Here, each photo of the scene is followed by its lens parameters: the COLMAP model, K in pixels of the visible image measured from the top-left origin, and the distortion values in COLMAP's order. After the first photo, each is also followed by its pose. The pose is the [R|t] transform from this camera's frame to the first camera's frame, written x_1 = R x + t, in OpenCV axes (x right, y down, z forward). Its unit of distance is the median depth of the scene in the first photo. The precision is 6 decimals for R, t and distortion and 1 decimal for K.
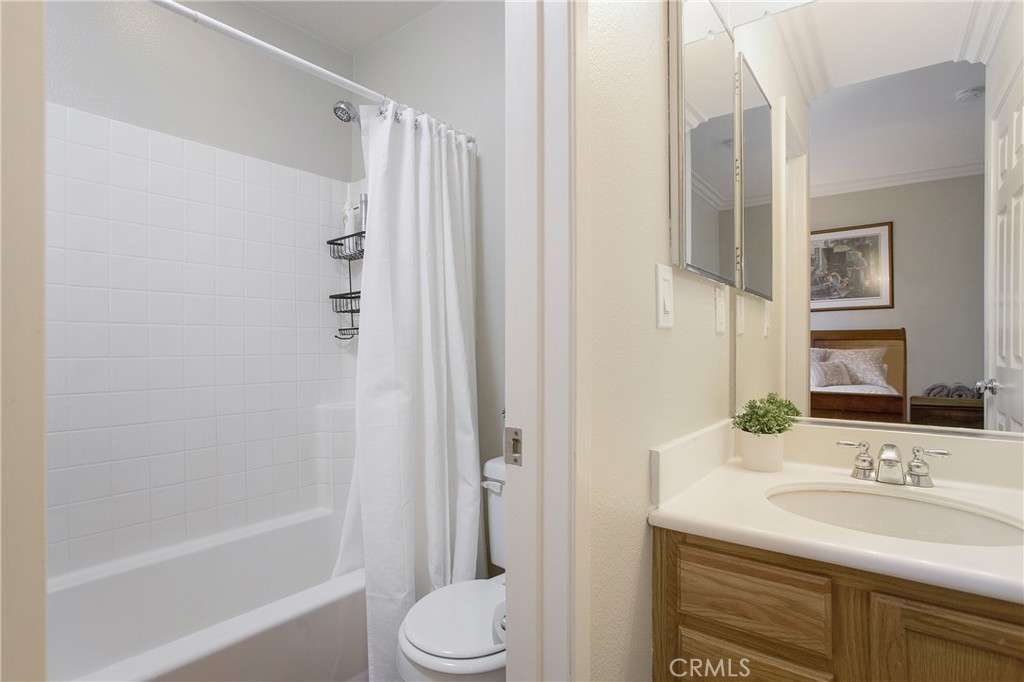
lens RADIAL K [[513.8, 0, 515.0], [0, 513.8, 342.9], [0, 0, 1]] dist [-0.044401, 0.011136]
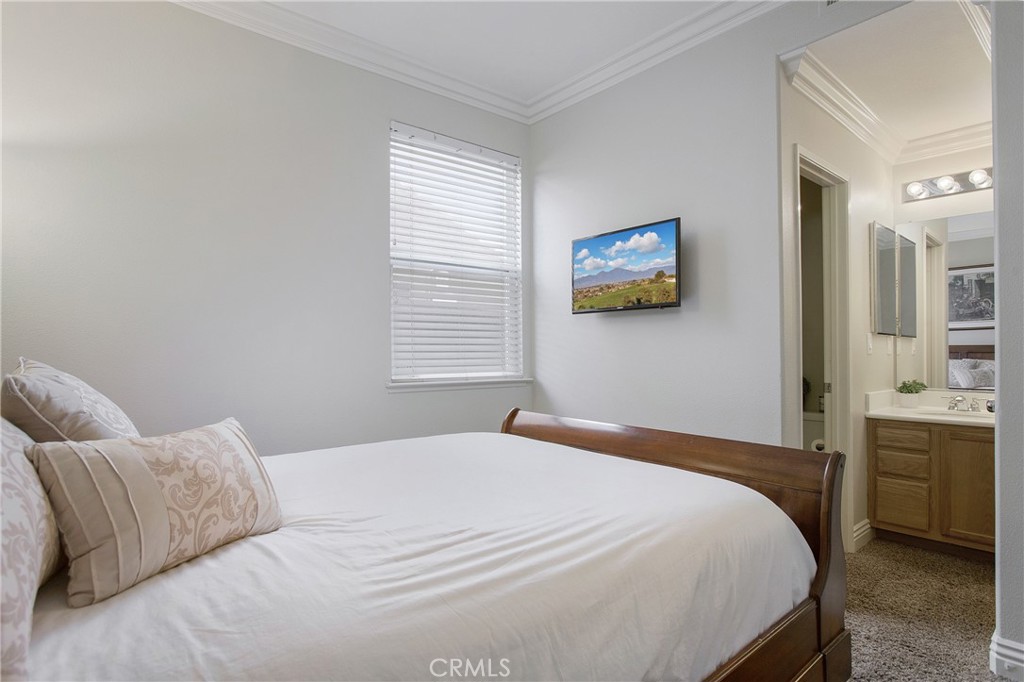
lens RADIAL K [[513.8, 0, 505.2], [0, 513.8, 346.1], [0, 0, 1]] dist [-0.044401, 0.011136]
pose [[0.967277, -0.005511, -0.253661, -0.789054], [0.002608, 0.999927, -0.011778, -0.035374], [0.253708, 0.010731, 0.967221, -1.846622]]
